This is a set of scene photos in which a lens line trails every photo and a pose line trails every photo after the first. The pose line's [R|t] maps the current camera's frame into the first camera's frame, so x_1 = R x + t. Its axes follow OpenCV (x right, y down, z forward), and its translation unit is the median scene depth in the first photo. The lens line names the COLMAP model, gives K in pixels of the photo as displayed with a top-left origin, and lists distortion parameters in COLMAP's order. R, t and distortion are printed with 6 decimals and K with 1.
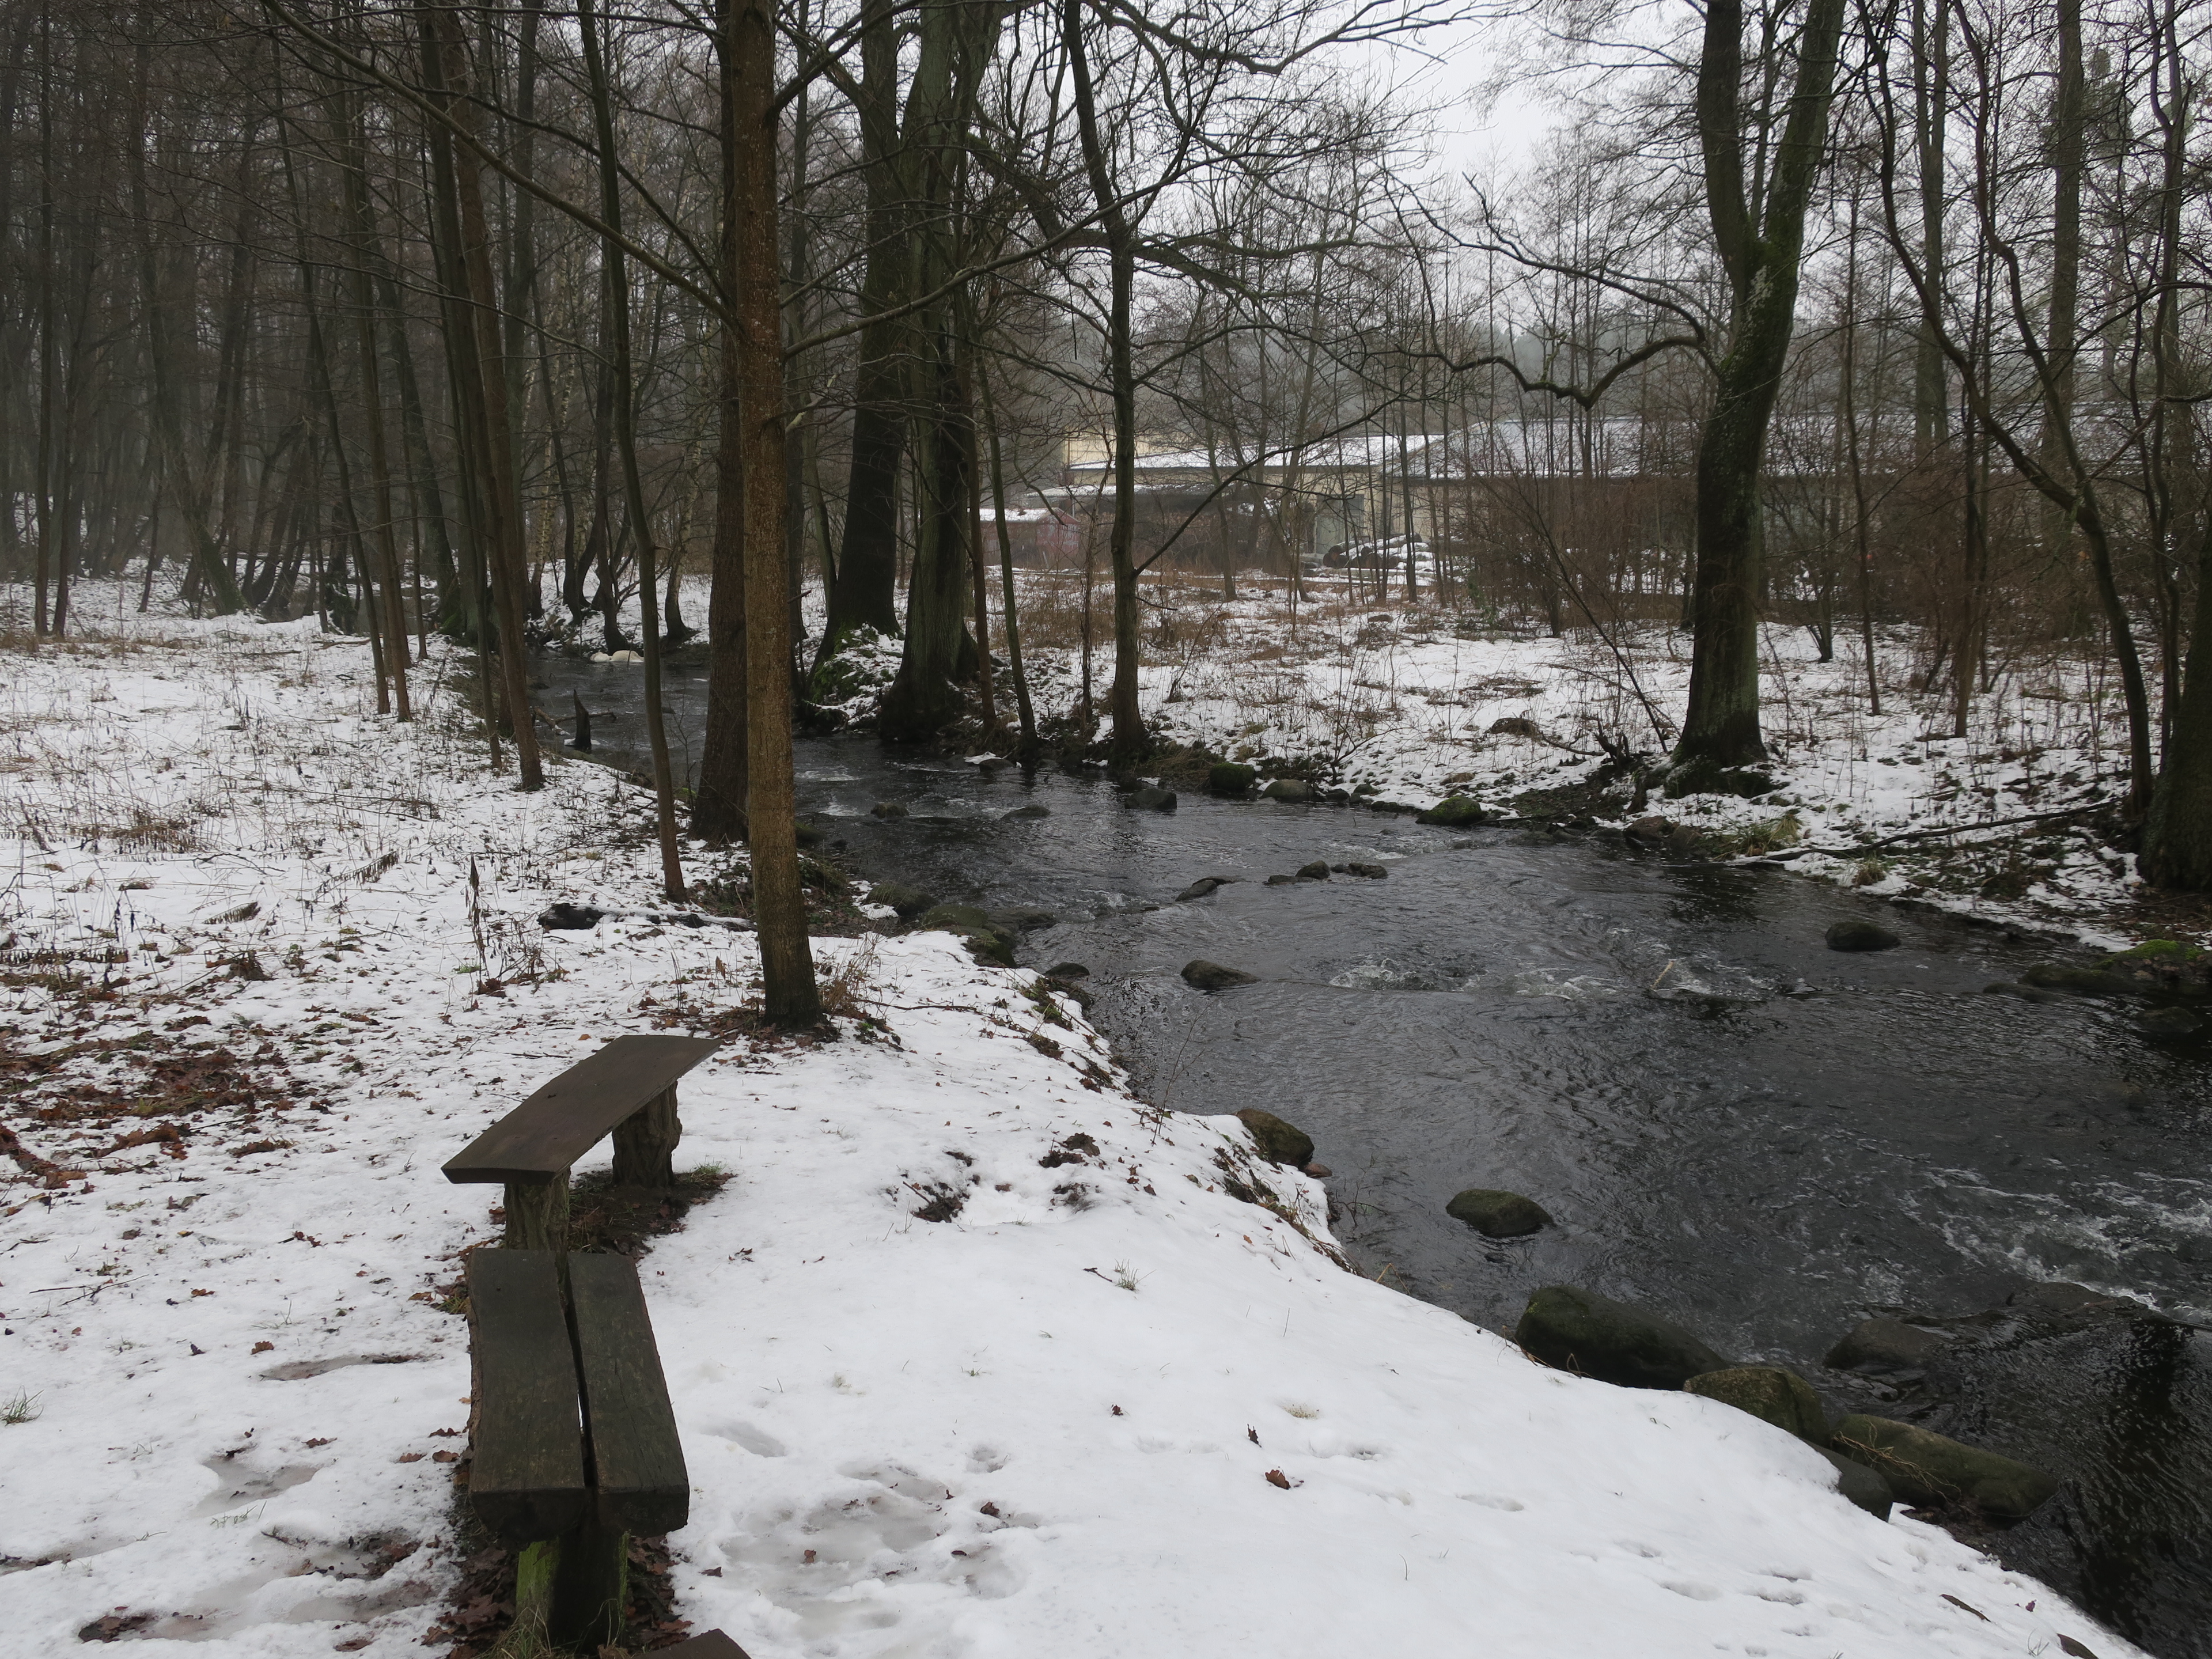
lens RADIAL K [[1726.1, 0, 1106.0], [0, 1726.1, 829.5], [0, 0, 1]] dist [-0.139065, 0.000278]
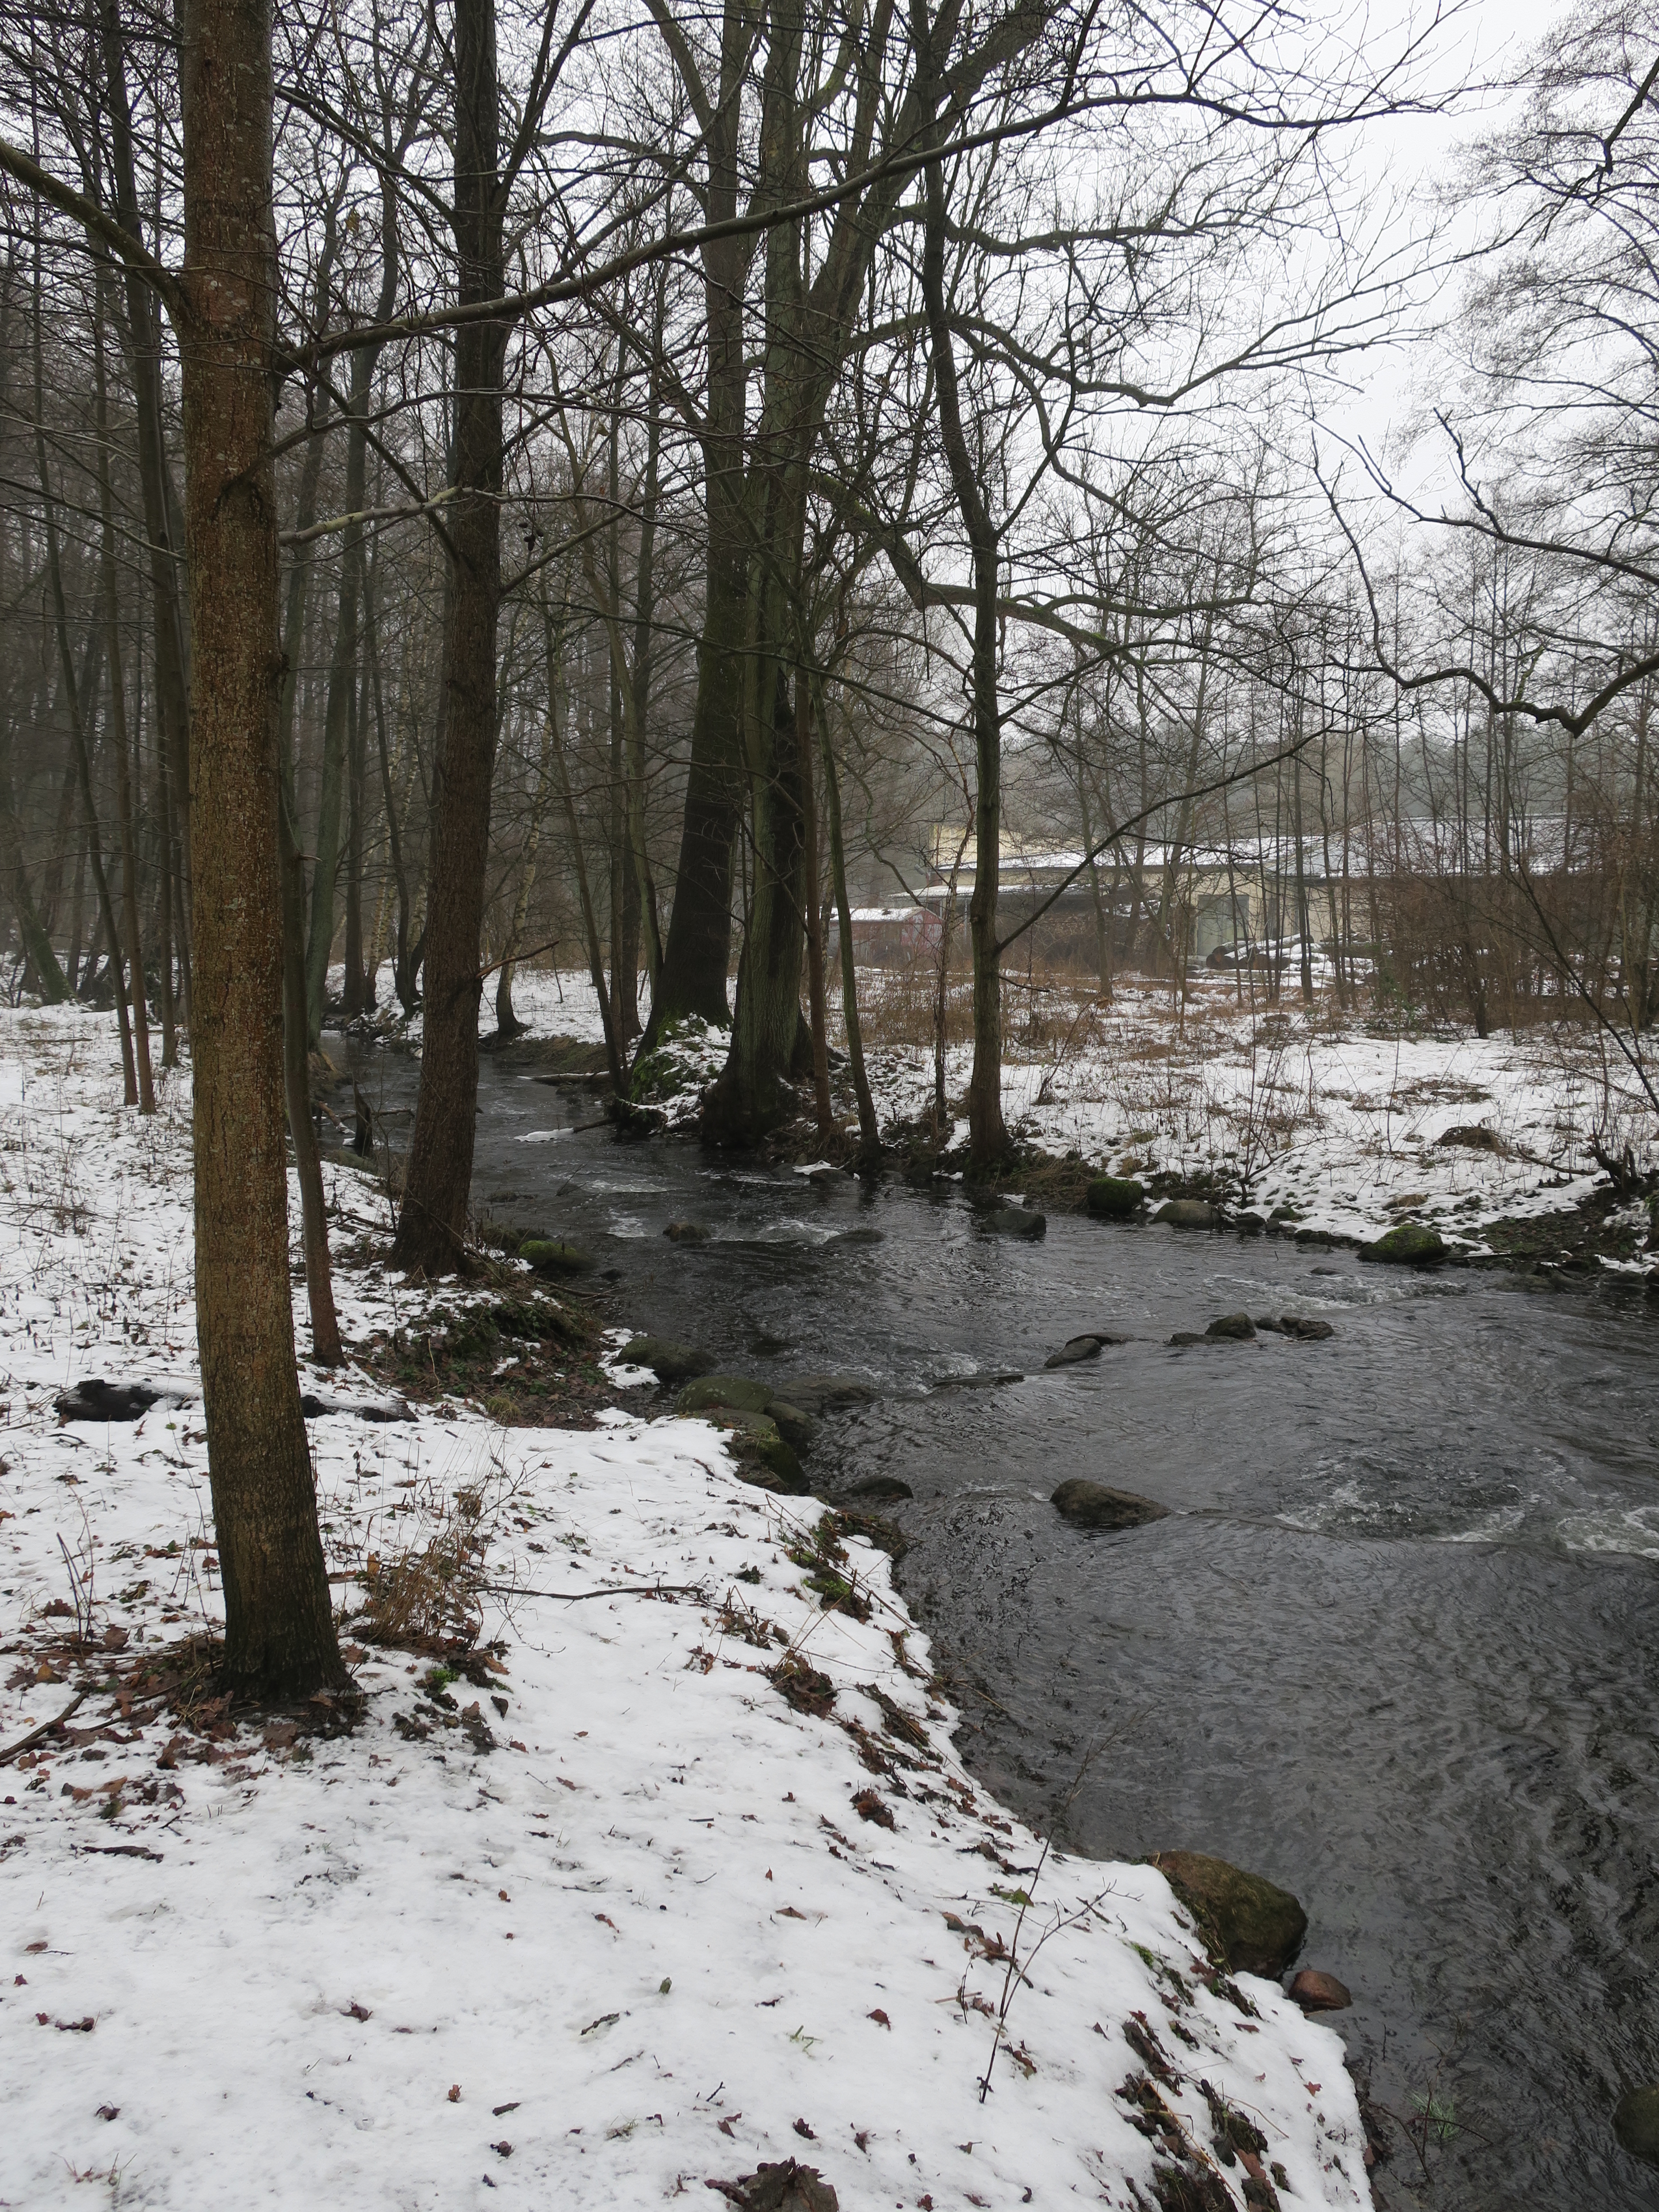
lens RADIAL K [[1728.7, 0, 831.3], [0, 1728.7, 1153.6], [0, 0, 1]] dist [0.001690, 0.000645]
pose [[0.996504, 0.013656, -0.082421, 0.006389], [-0.017784, 0.998613, -0.049557, -0.006945], [0.081630, 0.050849, 0.995365, 0.165827]]
